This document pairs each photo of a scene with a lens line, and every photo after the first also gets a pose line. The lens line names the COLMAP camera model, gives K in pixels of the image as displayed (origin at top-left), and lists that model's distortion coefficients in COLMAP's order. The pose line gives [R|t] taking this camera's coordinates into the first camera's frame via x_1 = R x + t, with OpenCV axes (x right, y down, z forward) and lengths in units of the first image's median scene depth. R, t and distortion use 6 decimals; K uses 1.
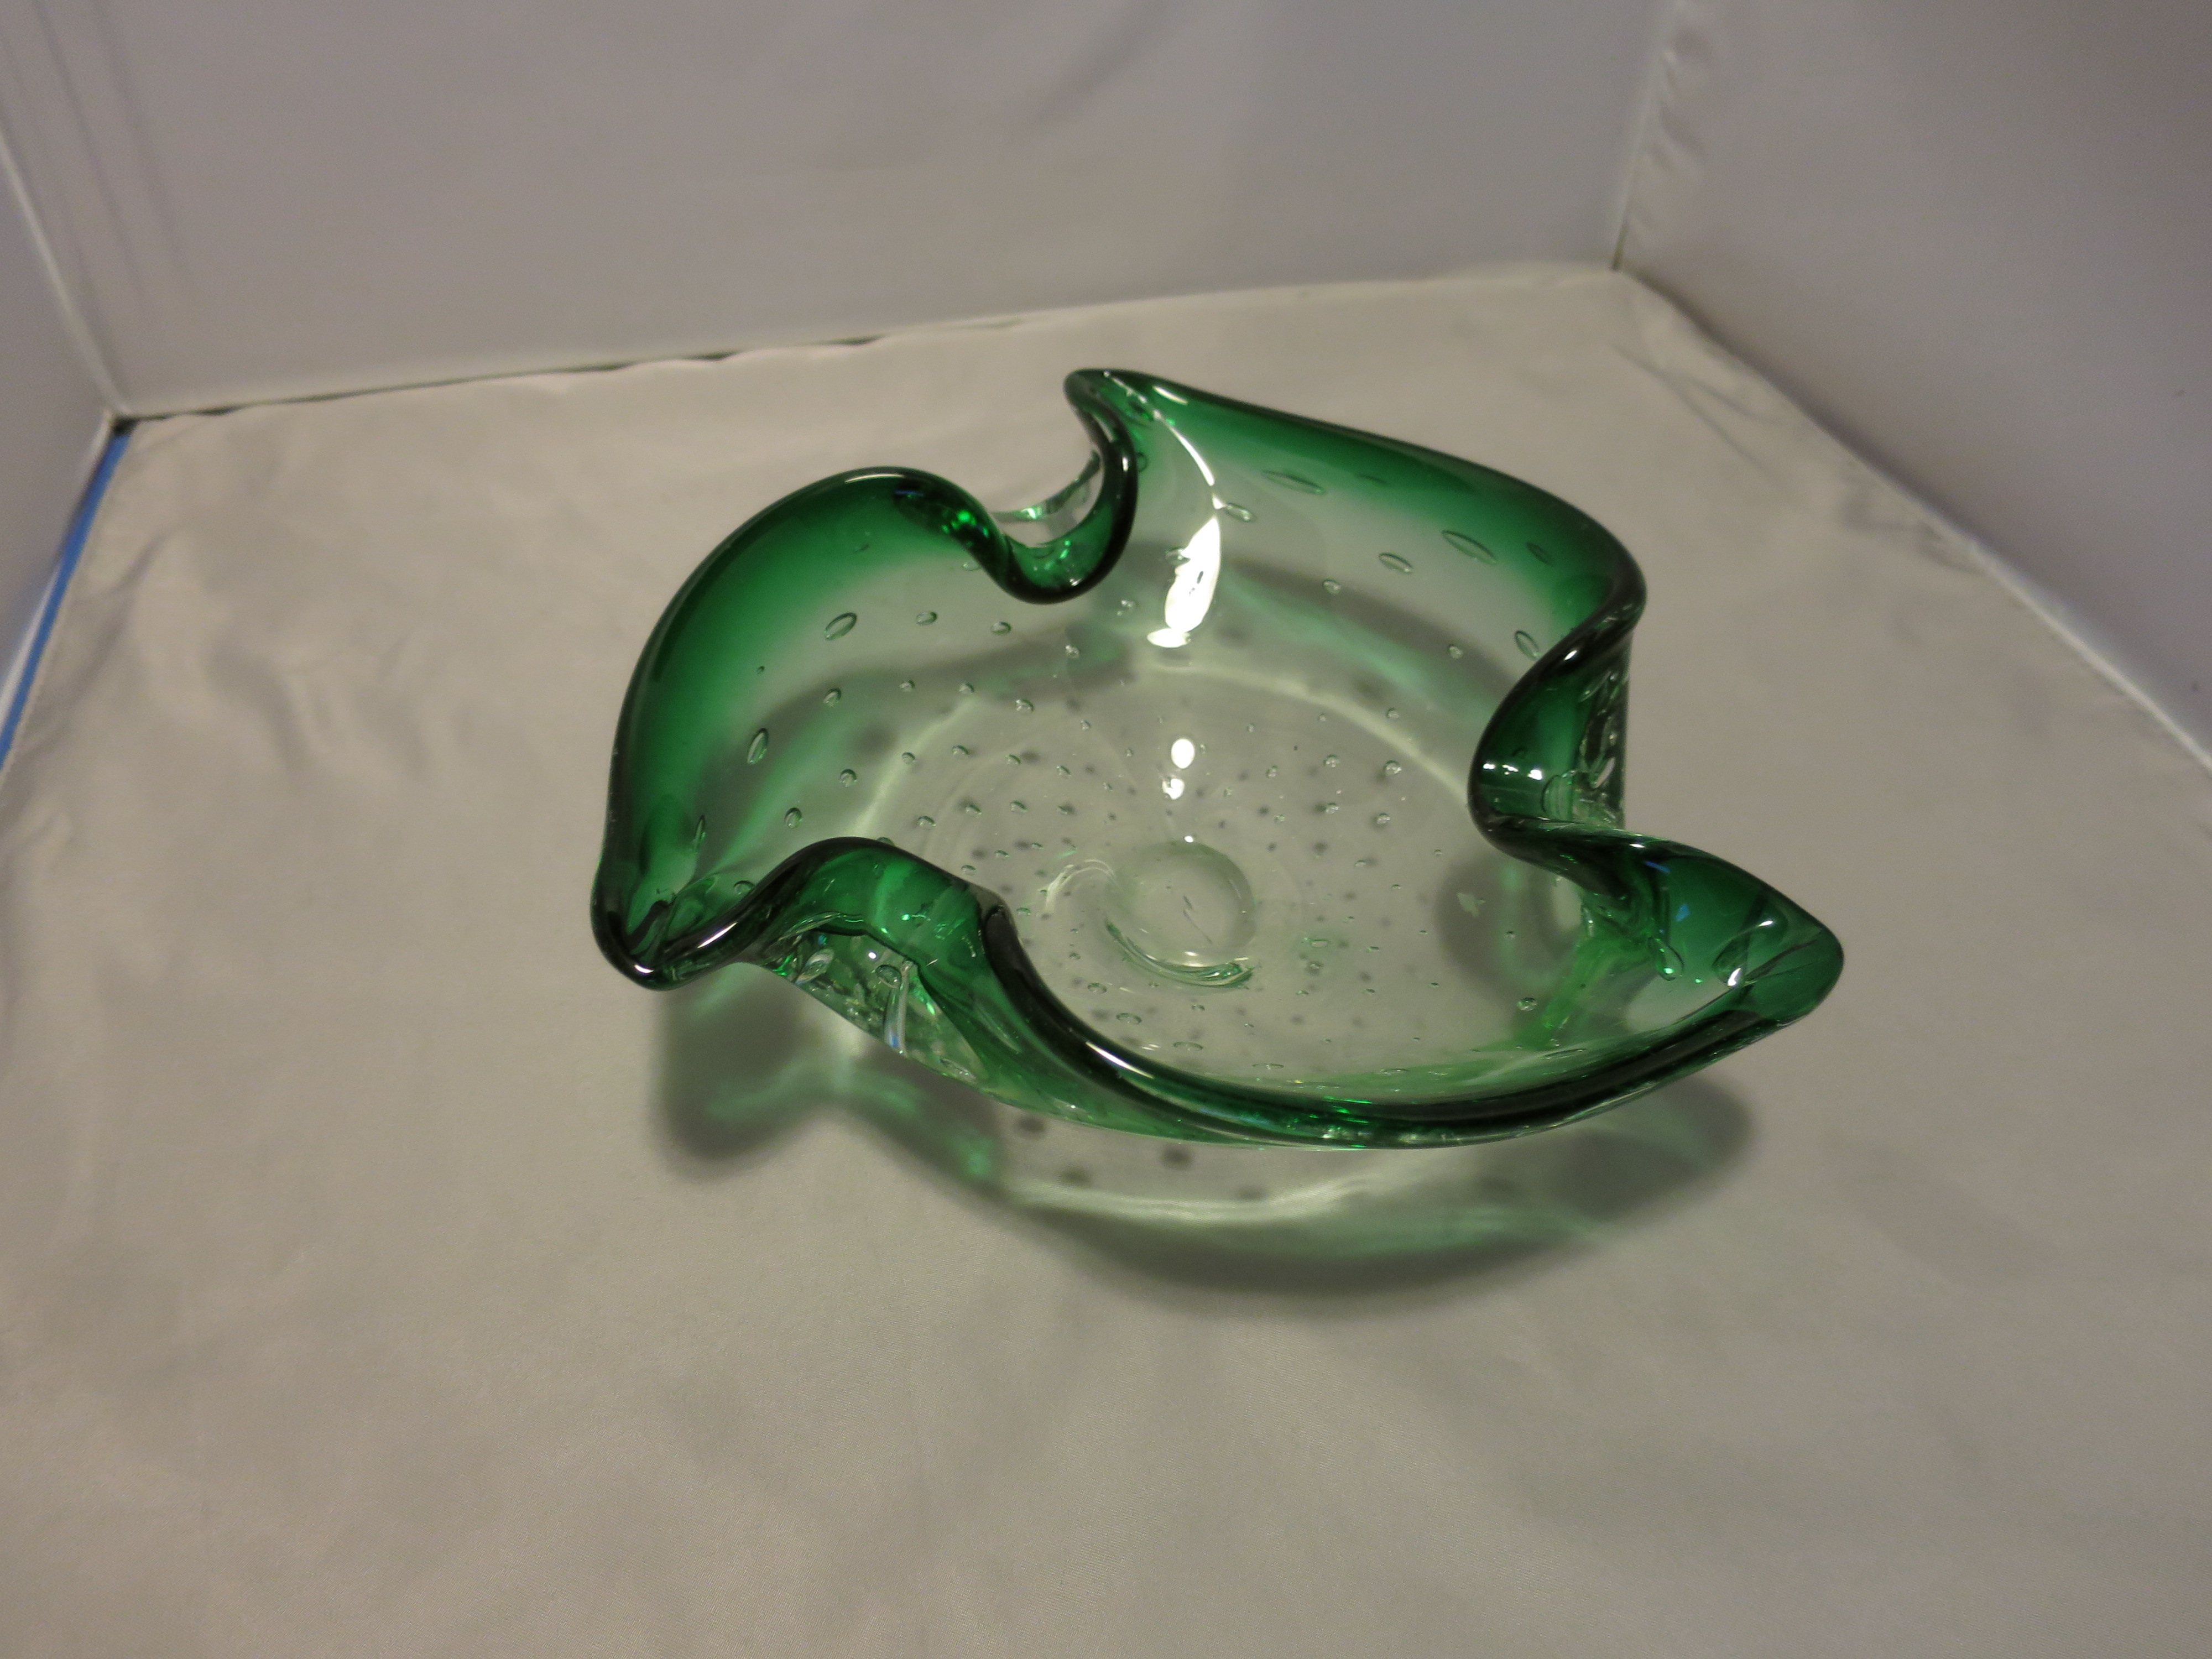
lens RADIAL K [[1615.4, 0, 1087.6], [0, 1615.4, 849.9], [0, 0, 1]] dist [-0.012957, -0.028354]
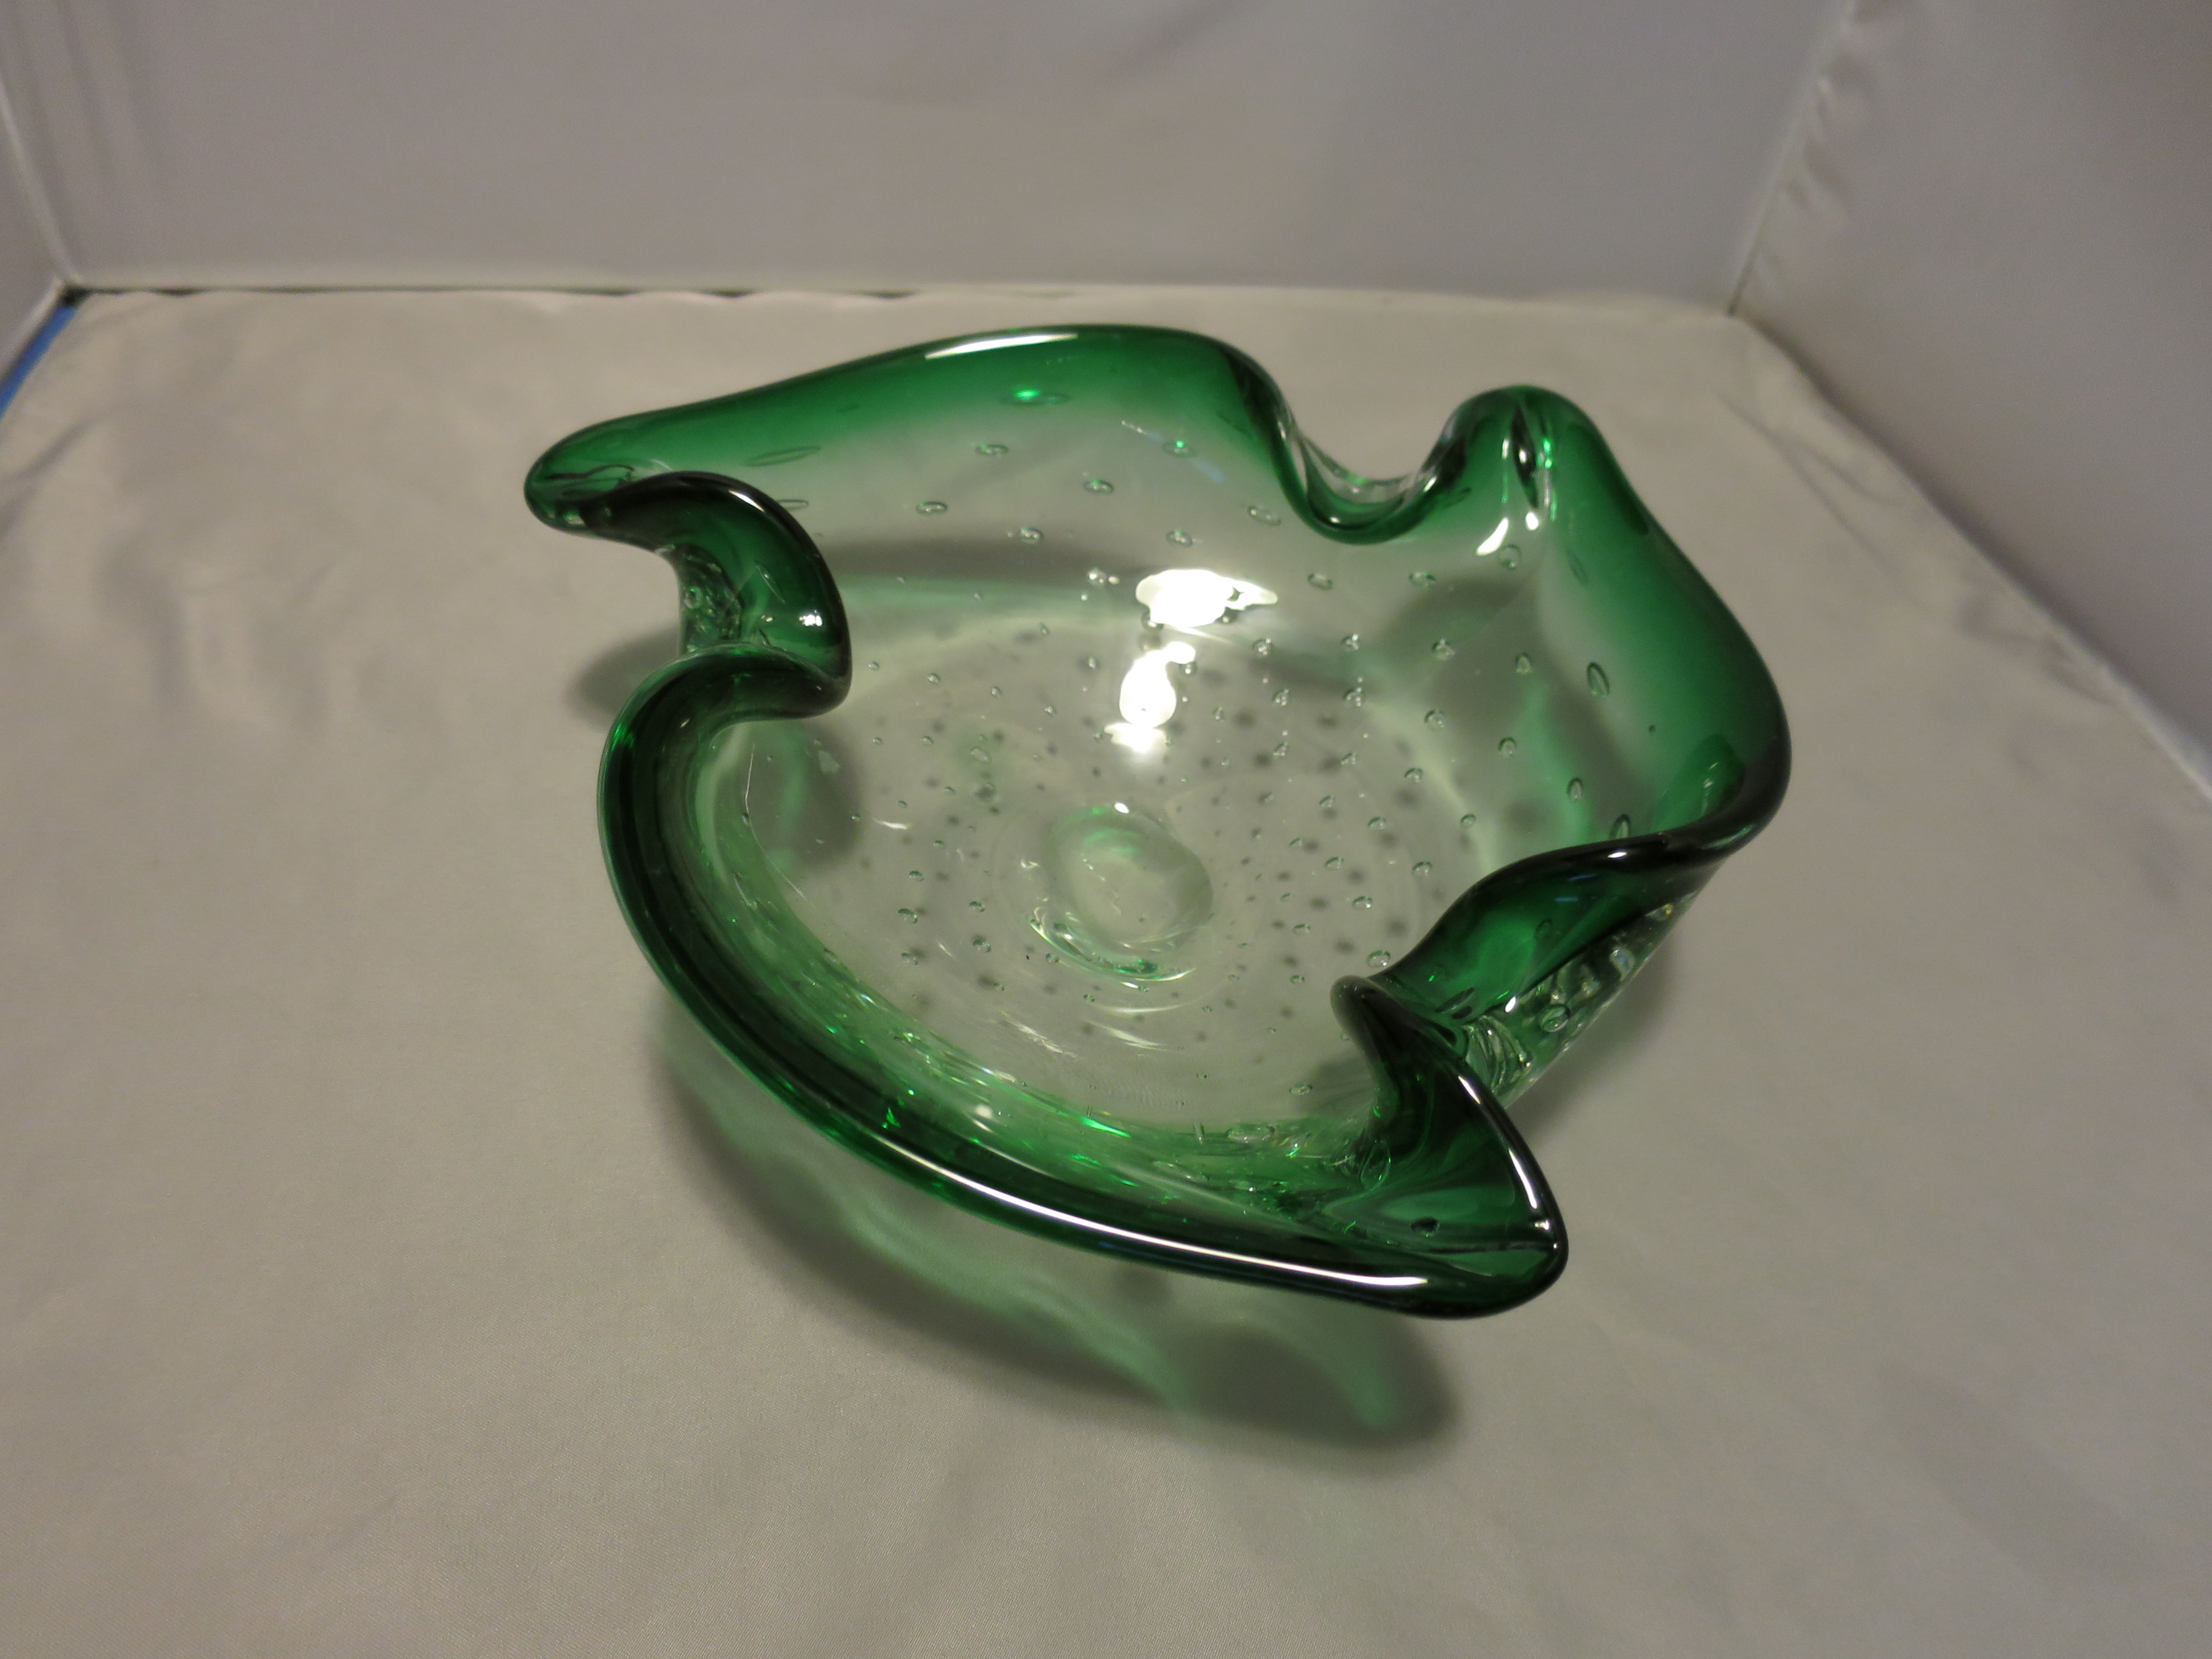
lens RADIAL K [[1615.4, 0, 1107.1], [0, 1615.4, 826.9], [0, 0, 1]] dist [-0.012957, -0.028354]
pose [[0.992987, 0.118050, -0.006447, 0.019862], [-0.118071, 0.993001, -0.002973, -0.034195], [0.006051, 0.003713, 0.999975, 0.106794]]
